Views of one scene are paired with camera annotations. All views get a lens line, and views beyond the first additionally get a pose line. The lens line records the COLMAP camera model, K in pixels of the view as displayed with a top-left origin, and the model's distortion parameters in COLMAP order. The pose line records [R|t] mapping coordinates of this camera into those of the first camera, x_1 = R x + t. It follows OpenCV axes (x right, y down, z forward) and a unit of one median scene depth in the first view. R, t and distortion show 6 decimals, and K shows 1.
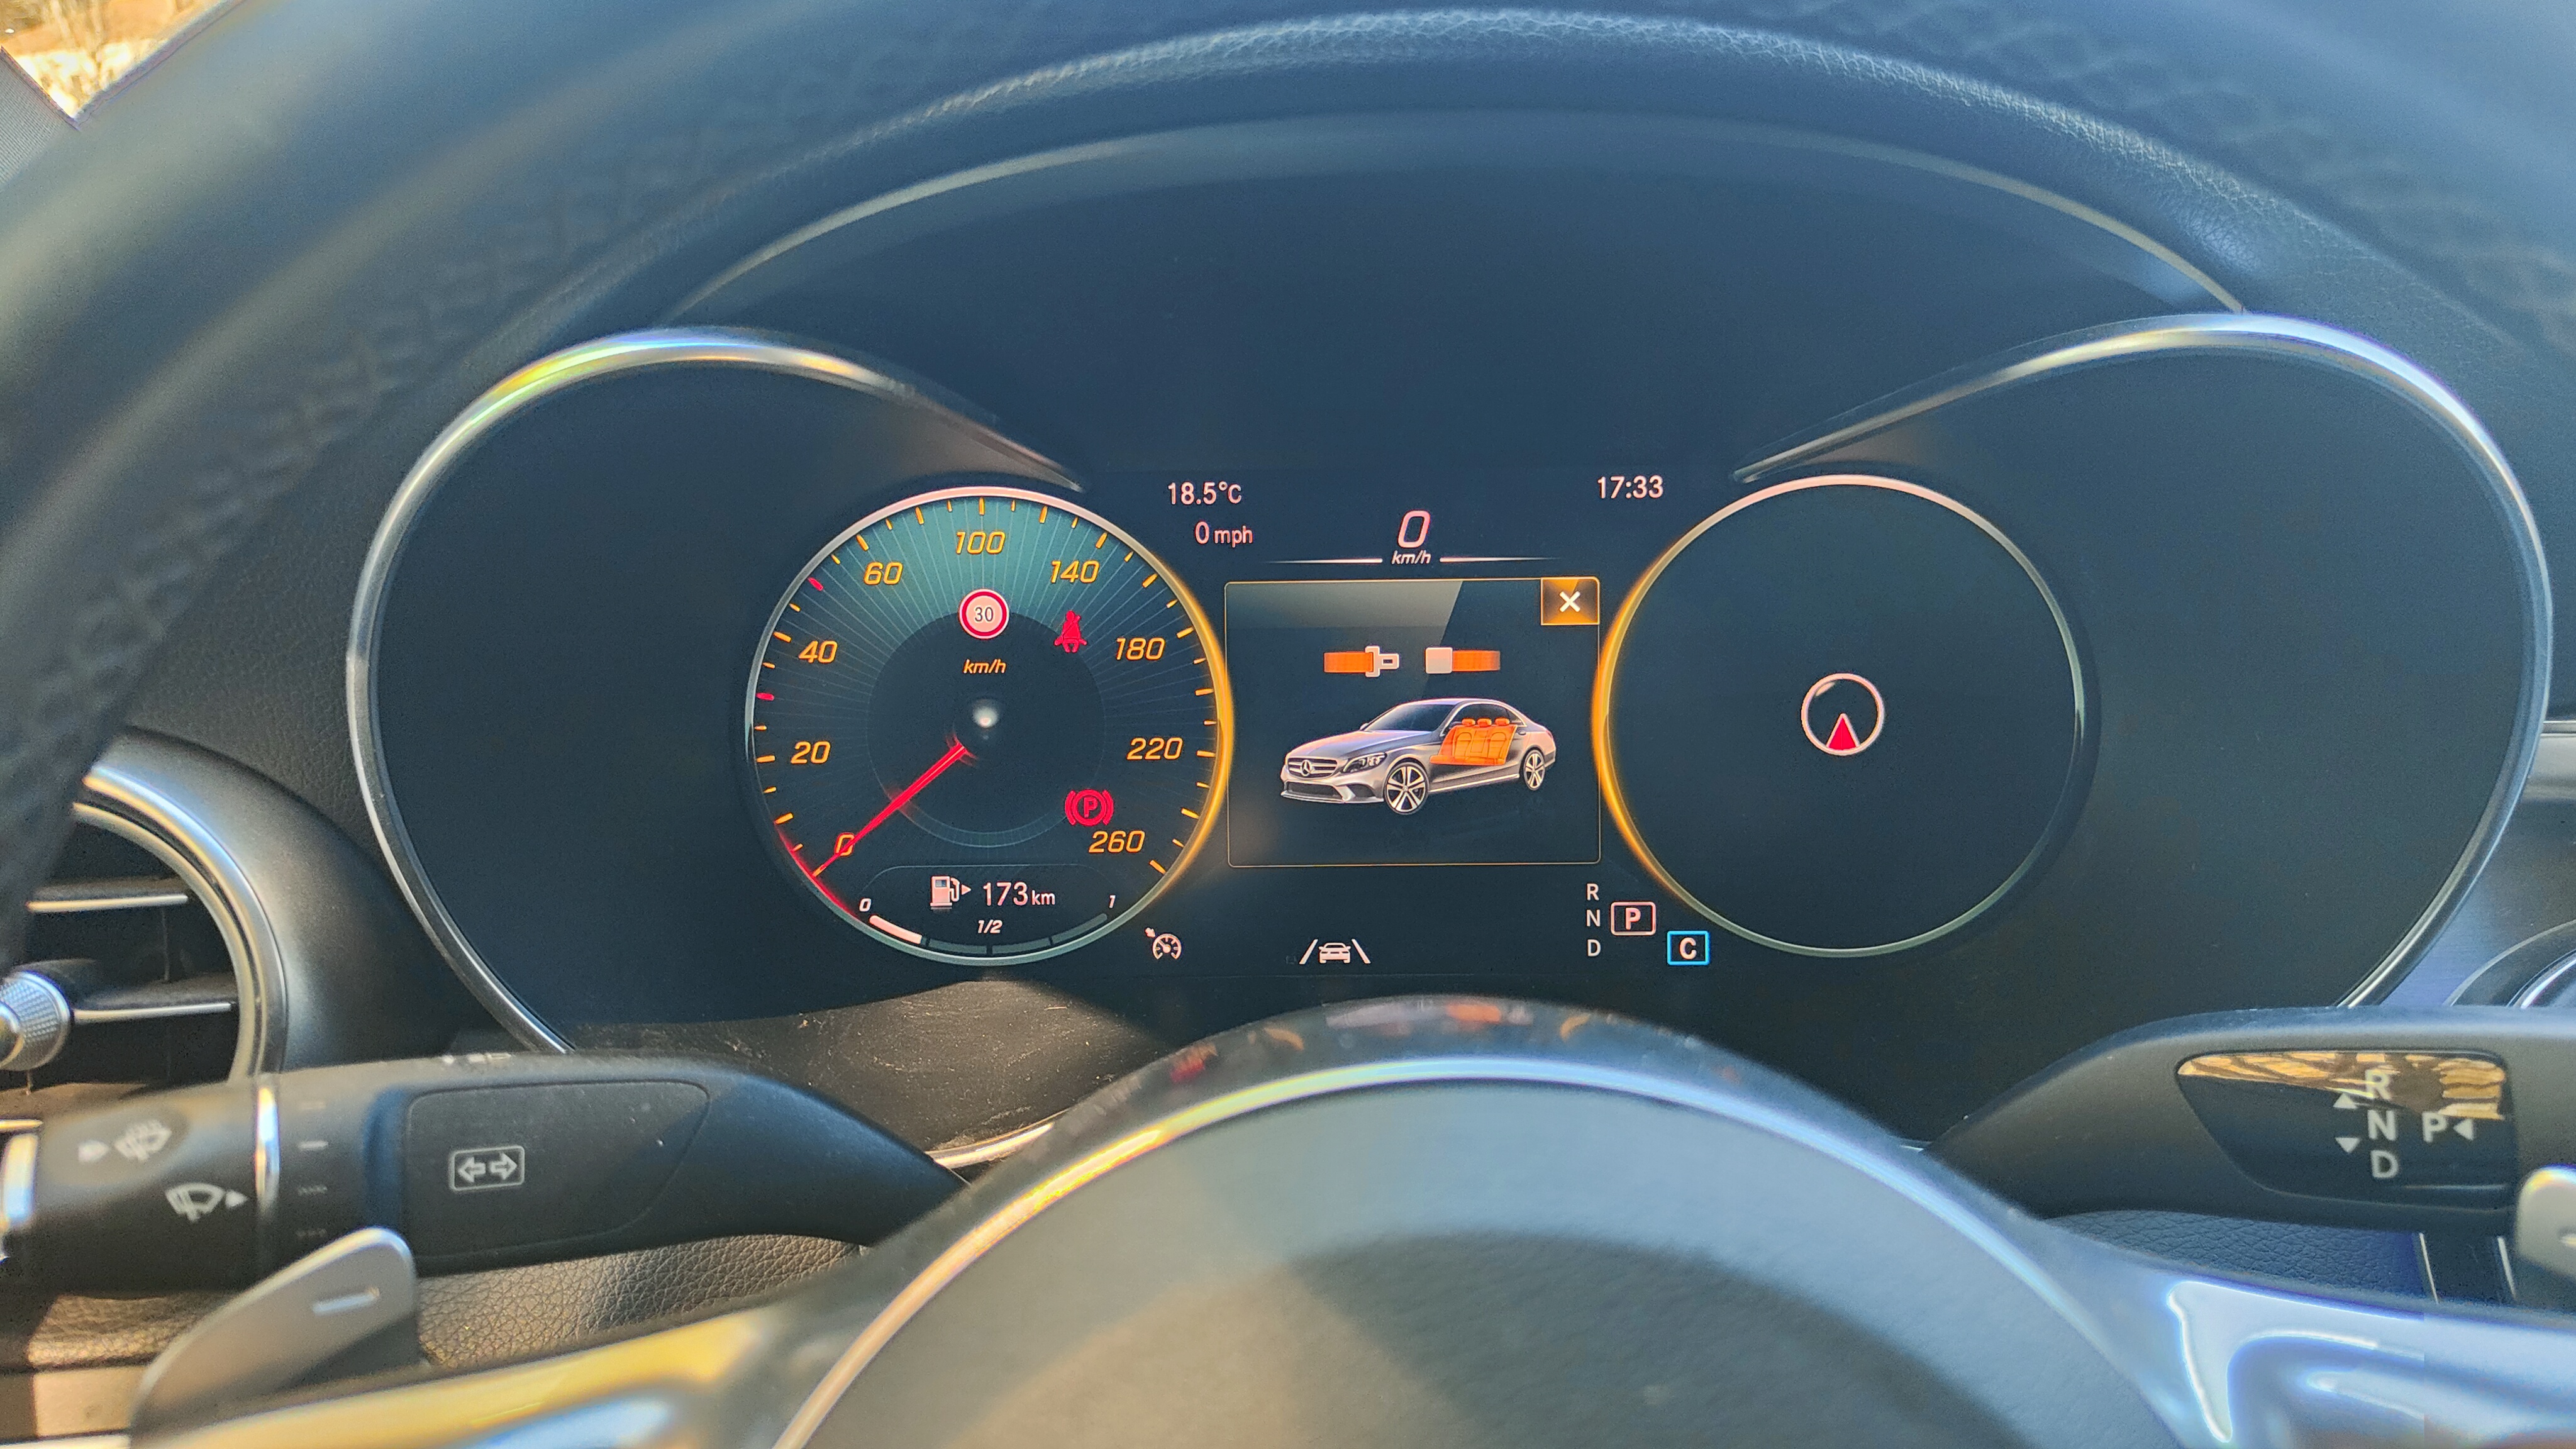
lens RADIAL K [[1920.5, 0, 1288.4], [0, 1920.5, 689.9], [0, 0, 1]] dist [0.008022, 0.001282]
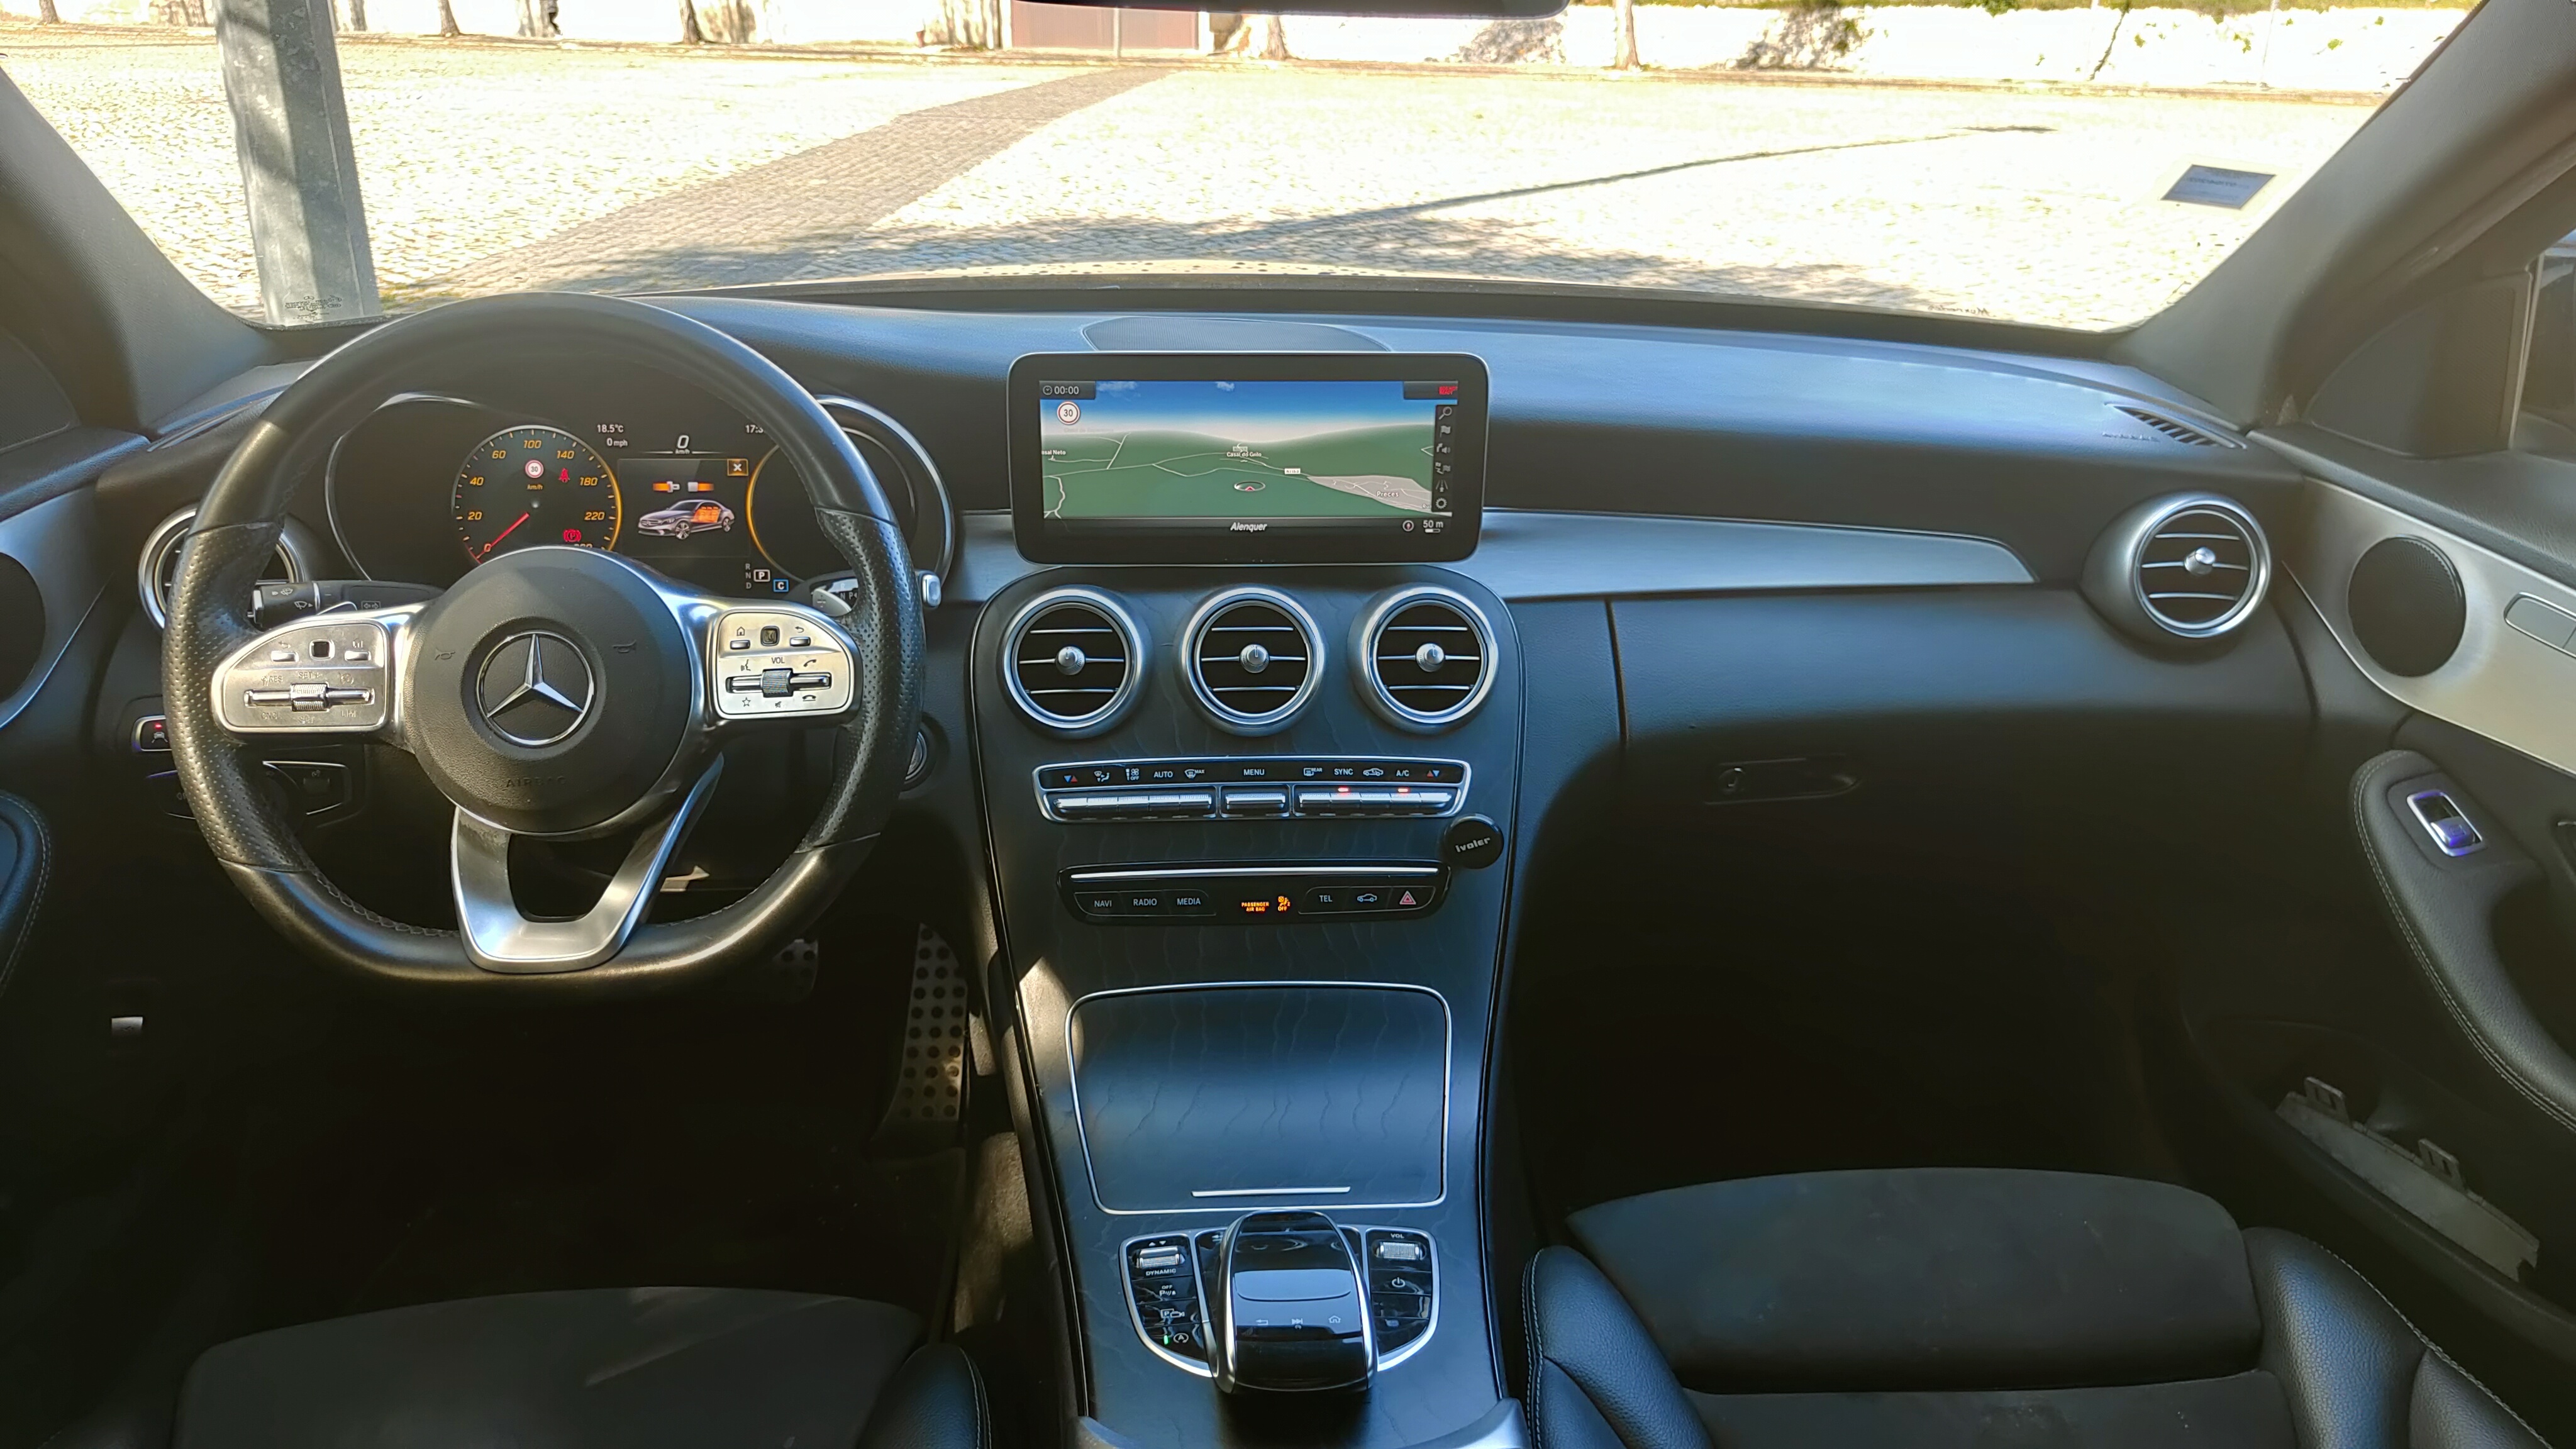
lens RADIAL K [[1920.5, 0, 1288.4], [0, 1920.5, 689.9], [0, 0, 1]] dist [0.008022, 0.001282]
pose [[0.998573, 0.004839, 0.053186, 0.833021], [-0.008985, 0.996914, 0.077990, 0.057144], [-0.052644, -0.078357, 0.995534, -1.998694]]
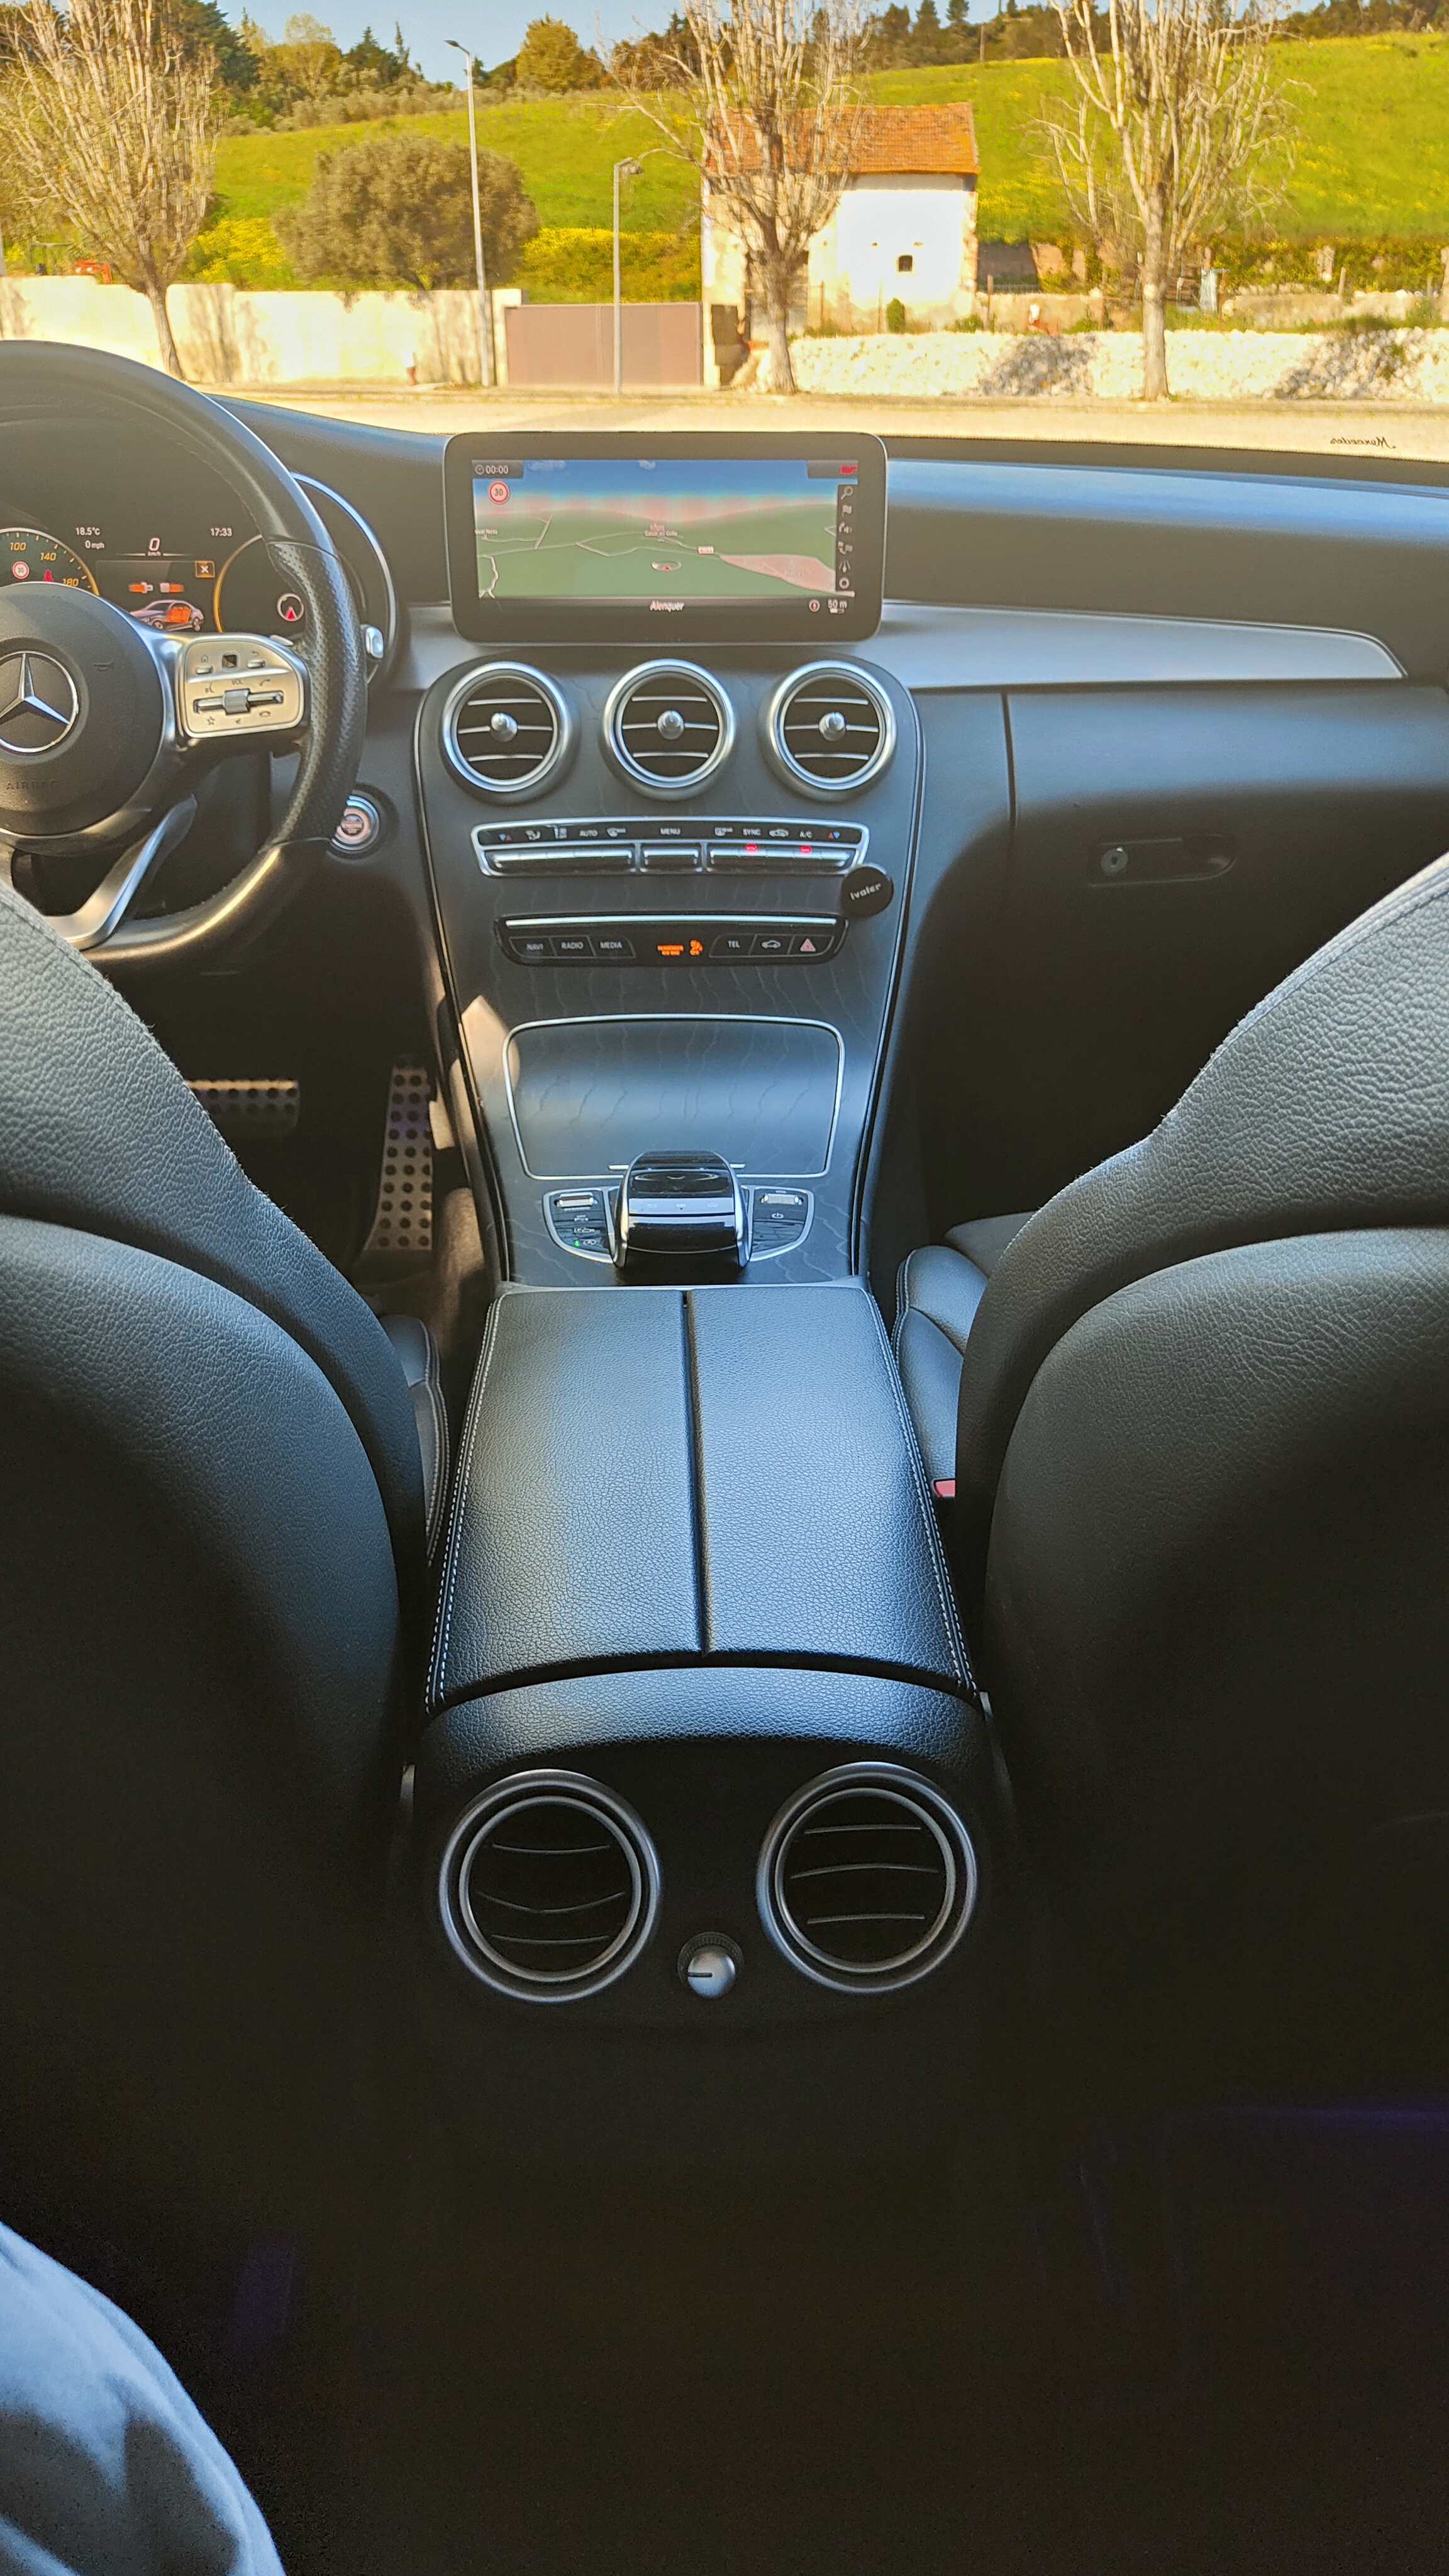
lens RADIAL K [[1931.8, 0, 723.7], [0, 1931.8, 1360.6], [0, 0, 1]] dist [0.007988, 0.005194]
pose [[0.999913, 0.004317, 0.012447, 0.979236], [-0.006826, 0.977844, 0.209226, 0.564875], [-0.011268, -0.209292, 0.977788, -2.449764]]
